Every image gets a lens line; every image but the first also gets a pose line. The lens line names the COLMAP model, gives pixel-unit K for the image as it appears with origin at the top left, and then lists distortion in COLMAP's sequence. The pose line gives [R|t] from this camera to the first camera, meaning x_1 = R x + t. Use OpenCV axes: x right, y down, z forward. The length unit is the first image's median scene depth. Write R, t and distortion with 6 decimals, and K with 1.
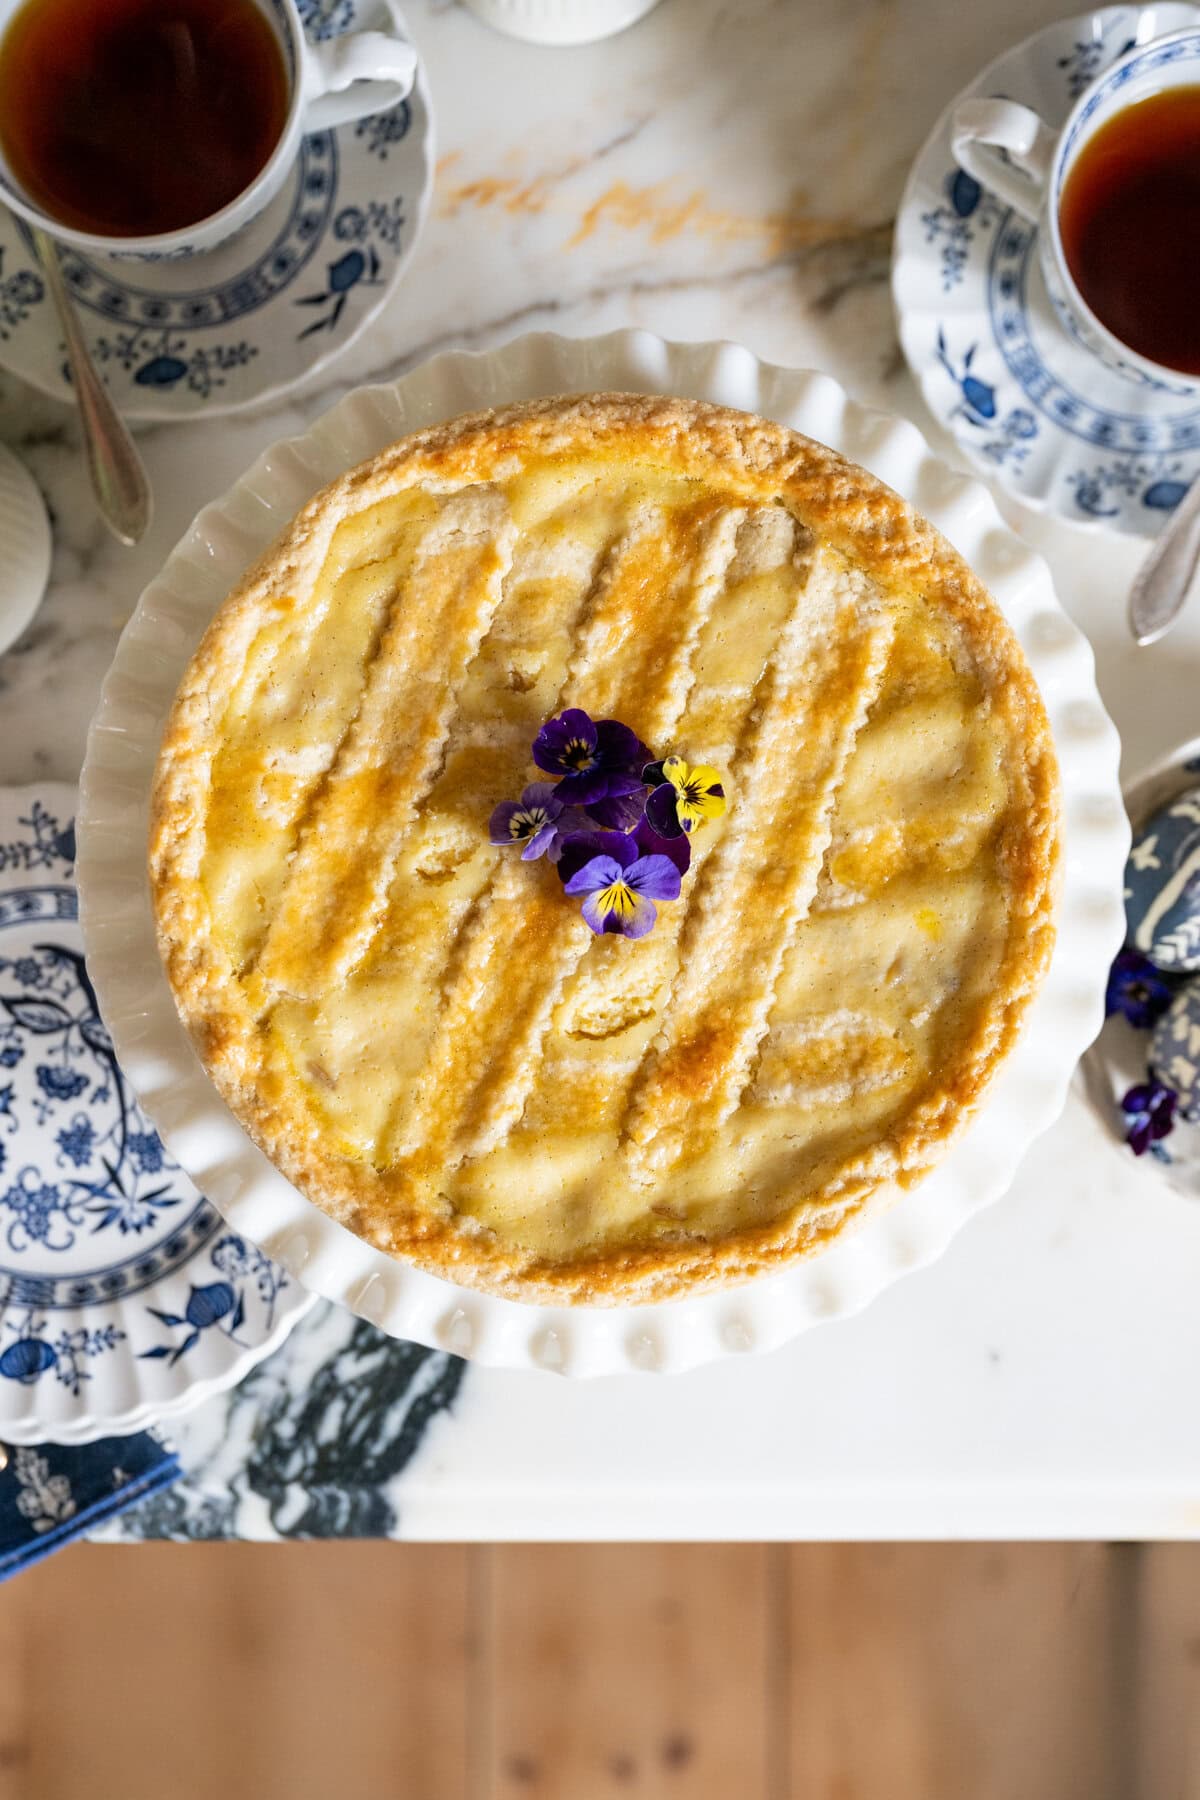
lens RADIAL K [[2050.5, 0, 594.8], [0, 2050.5, 962.8], [0, 0, 1]] dist [0.004295, 0.020266]
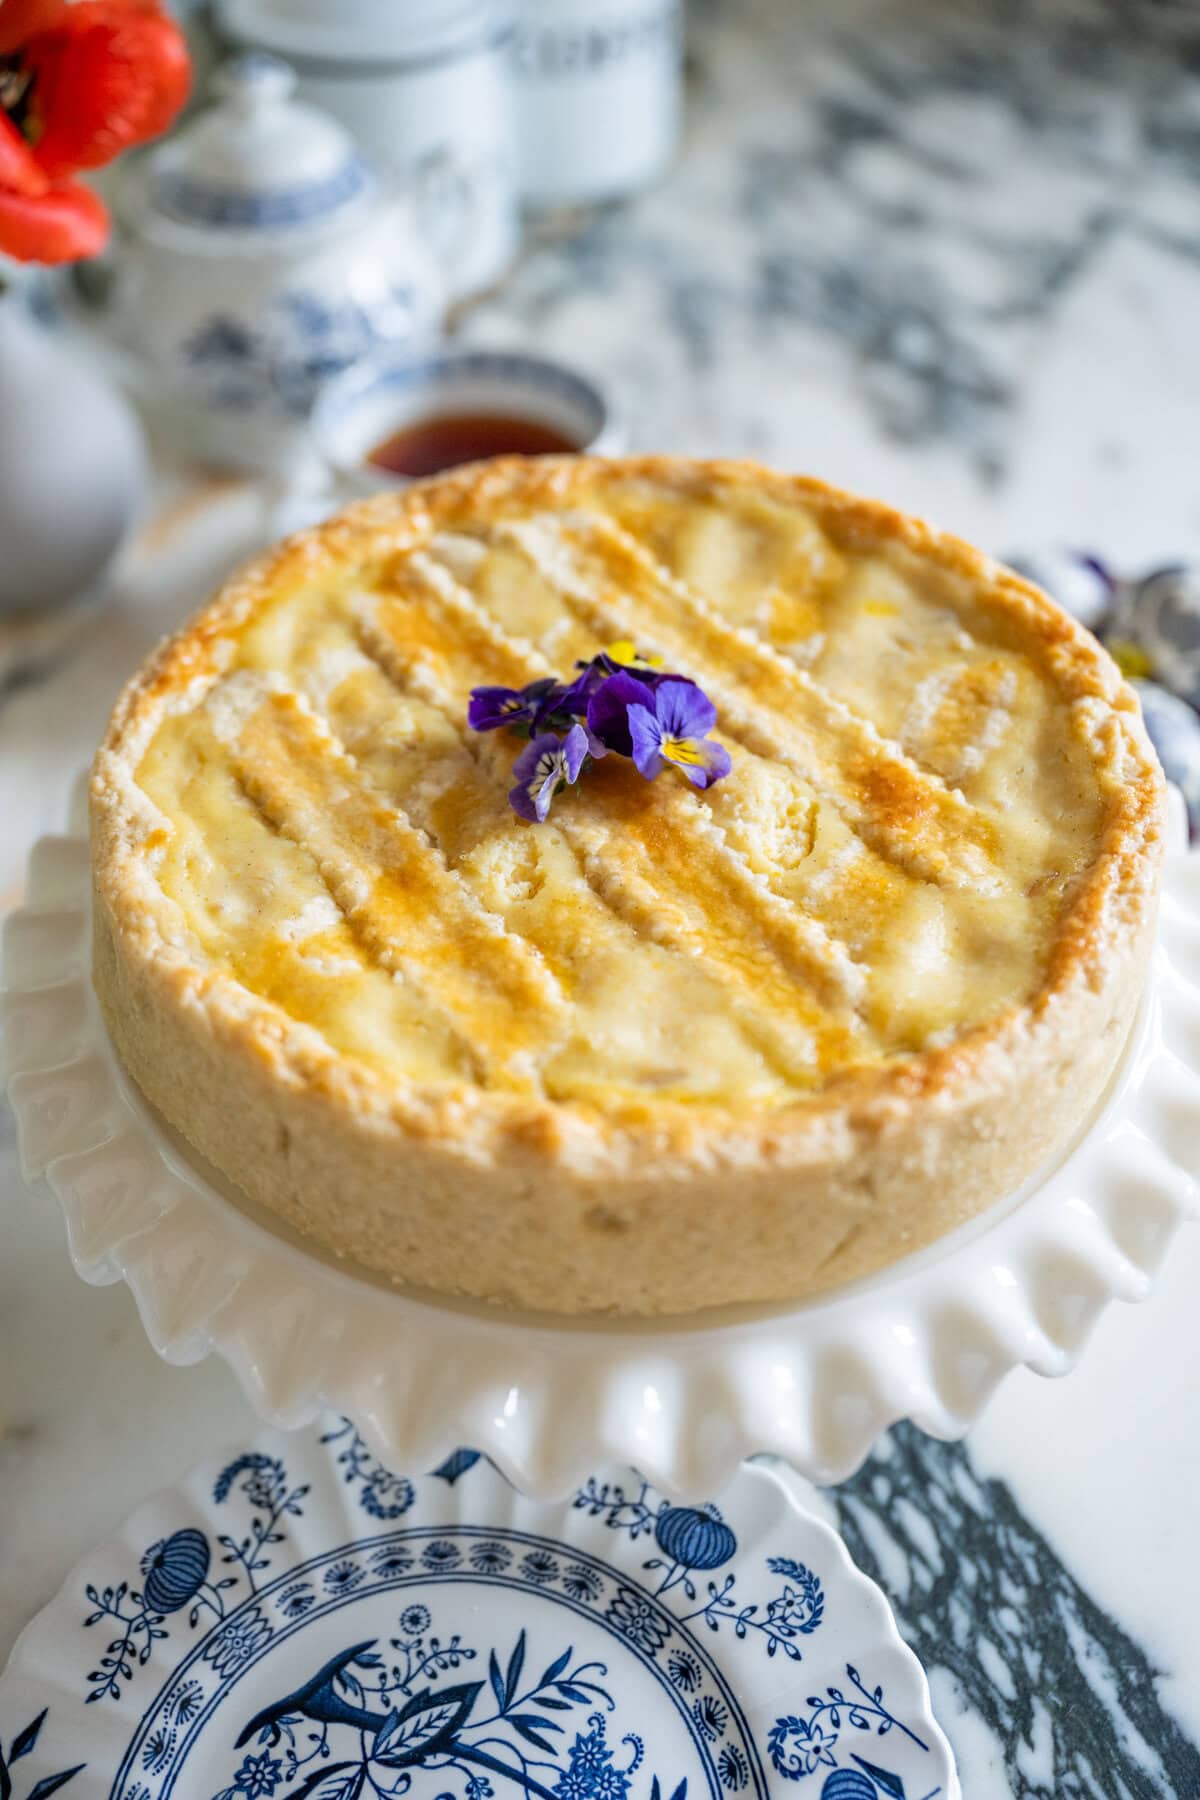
lens RADIAL K [[1815.7, 0, 617.8], [0, 1815.7, 902.2], [0, 0, 1]] dist [-0.007499, 0.003502]
pose [[0.567195, -0.587605, 0.577070, -0.472146], [0.823343, 0.387634, -0.414543, 0.282904], [0.019895, 0.710254, 0.703665, 0.502463]]
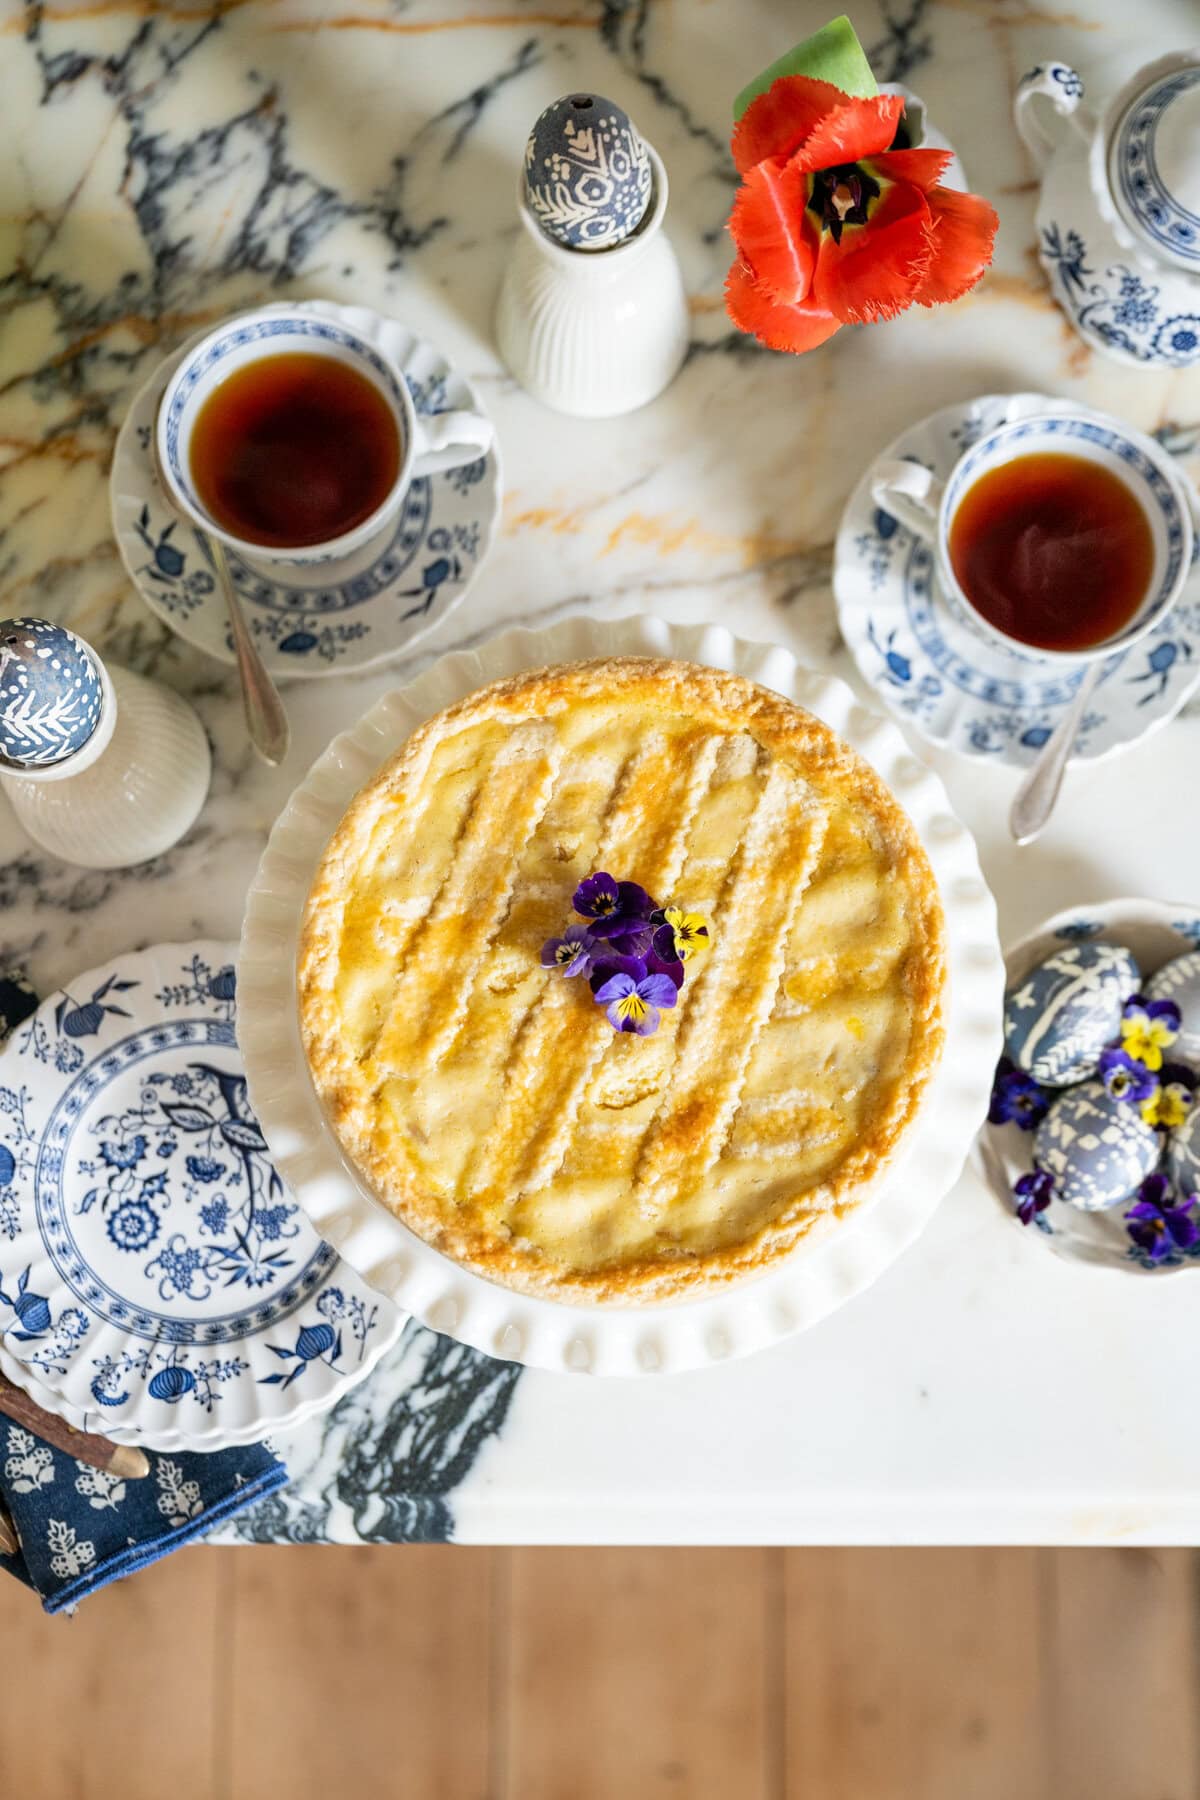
lens RADIAL K [[2006.6, 0, 631.0], [0, 2006.6, 942.7], [0, 0, 1]] dist [0.003231, -0.002484]
pose [[0.999908, 0.007033, 0.011597, -0.005851], [-0.005315, 0.989847, -0.142036, 0.118704], [-0.012478, 0.141961, 0.989794, -0.358149]]
